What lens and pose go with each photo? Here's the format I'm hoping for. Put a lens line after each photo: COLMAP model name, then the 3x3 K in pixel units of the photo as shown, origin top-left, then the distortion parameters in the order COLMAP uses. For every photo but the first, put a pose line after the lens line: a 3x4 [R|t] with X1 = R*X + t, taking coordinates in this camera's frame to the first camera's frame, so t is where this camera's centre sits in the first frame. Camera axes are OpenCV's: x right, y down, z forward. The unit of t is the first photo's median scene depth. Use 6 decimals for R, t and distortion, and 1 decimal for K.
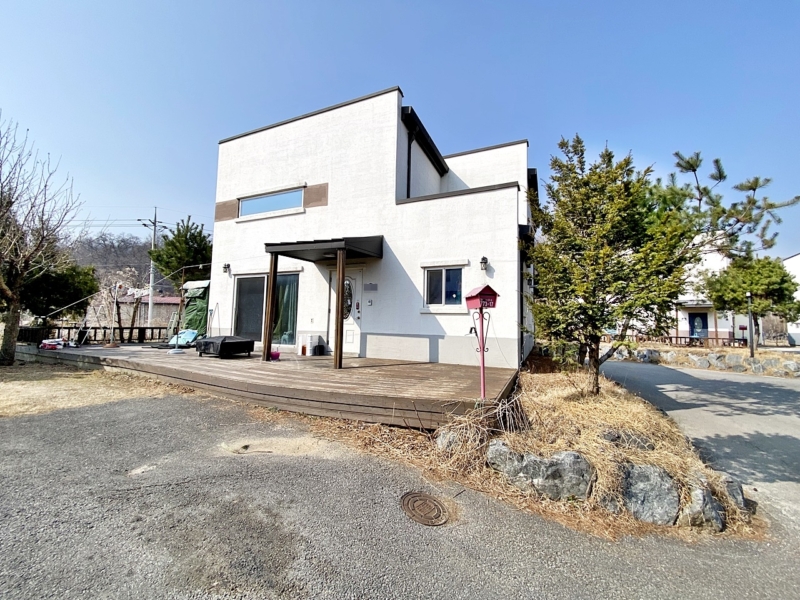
lens RADIAL K [[322.6, 0, 400.7], [0, 322.6, 299.5], [0, 0, 1]] dist [0.034803, -0.030644]
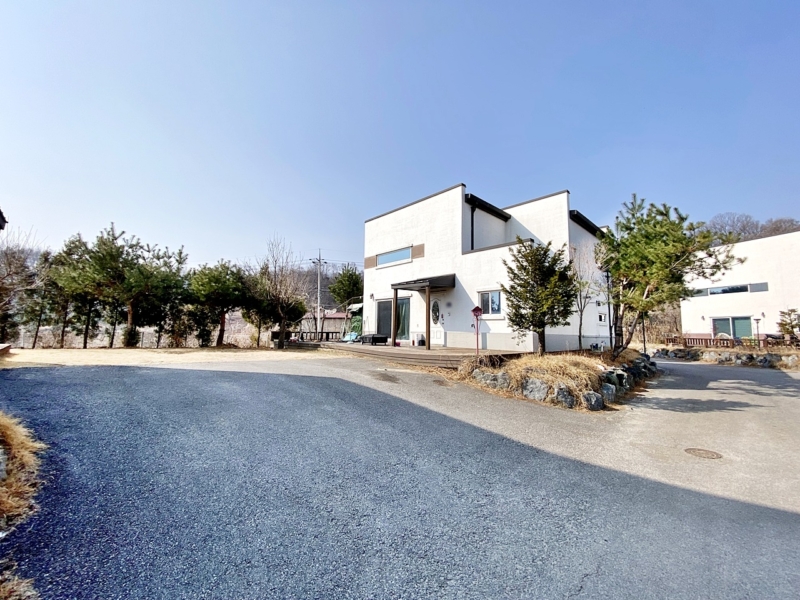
lens RADIAL K [[322.6, 0, 400.7], [0, 322.6, 299.5], [0, 0, 1]] dist [0.034803, -0.030644]
pose [[0.927960, -0.046070, -0.369820, 0.278511], [0.033940, 0.998653, -0.039243, -0.007893], [0.371130, 0.023864, 0.928274, -0.616108]]
